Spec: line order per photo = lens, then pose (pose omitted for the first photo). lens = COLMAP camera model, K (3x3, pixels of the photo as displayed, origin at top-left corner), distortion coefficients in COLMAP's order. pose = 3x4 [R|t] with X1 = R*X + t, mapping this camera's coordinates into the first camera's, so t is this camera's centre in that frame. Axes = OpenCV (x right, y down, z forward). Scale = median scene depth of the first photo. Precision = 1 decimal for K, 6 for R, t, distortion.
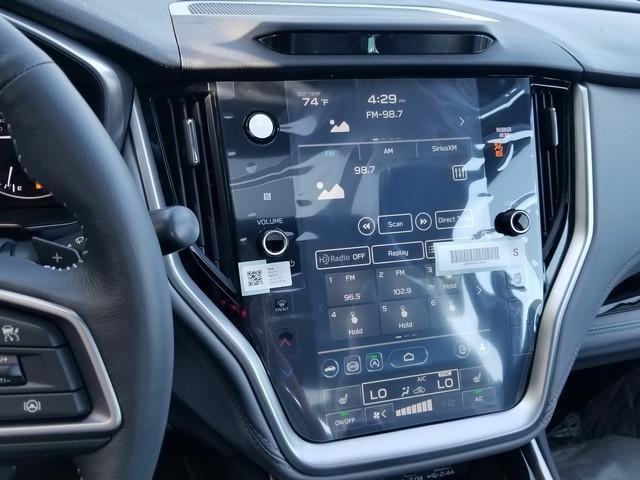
lens RADIAL K [[535.6, 0, 320.0], [0, 535.6, 240.0], [0, 0, 1]] dist [-0.009732, -0.012244]
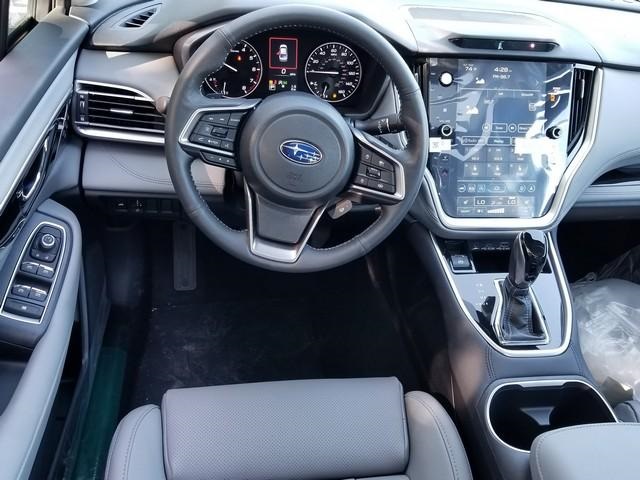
lens RADIAL K [[496.9, 0, 320.0], [0, 496.9, 240.0], [0, 0, 1]] dist [-0.057374, -0.004482]
pose [[0.984447, 0.115187, -0.132653, -0.271919], [-0.091243, 0.980466, 0.174242, 0.141312], [0.150132, -0.159428, 0.975727, -1.194998]]
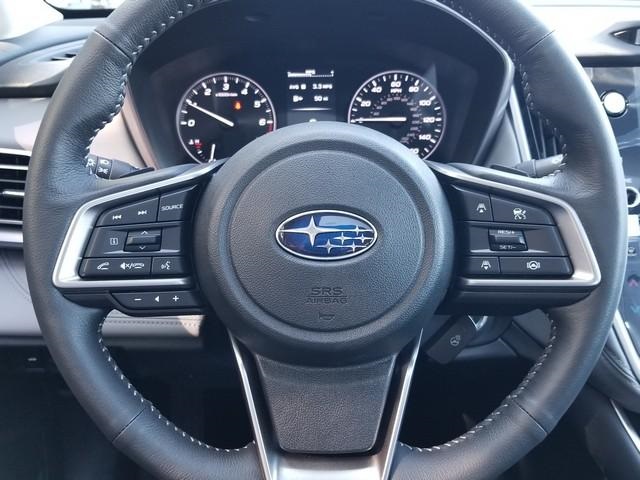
lens RADIAL K [[535.6, 0, 320.0], [0, 535.6, 240.0], [0, 0, 1]] dist [-0.009732, -0.012244]
pose [[0.960415, 0.032674, -0.276649, -0.386040], [-0.055676, 0.995575, -0.075701, 0.213550], [0.272951, 0.088107, 0.957985, -0.296694]]
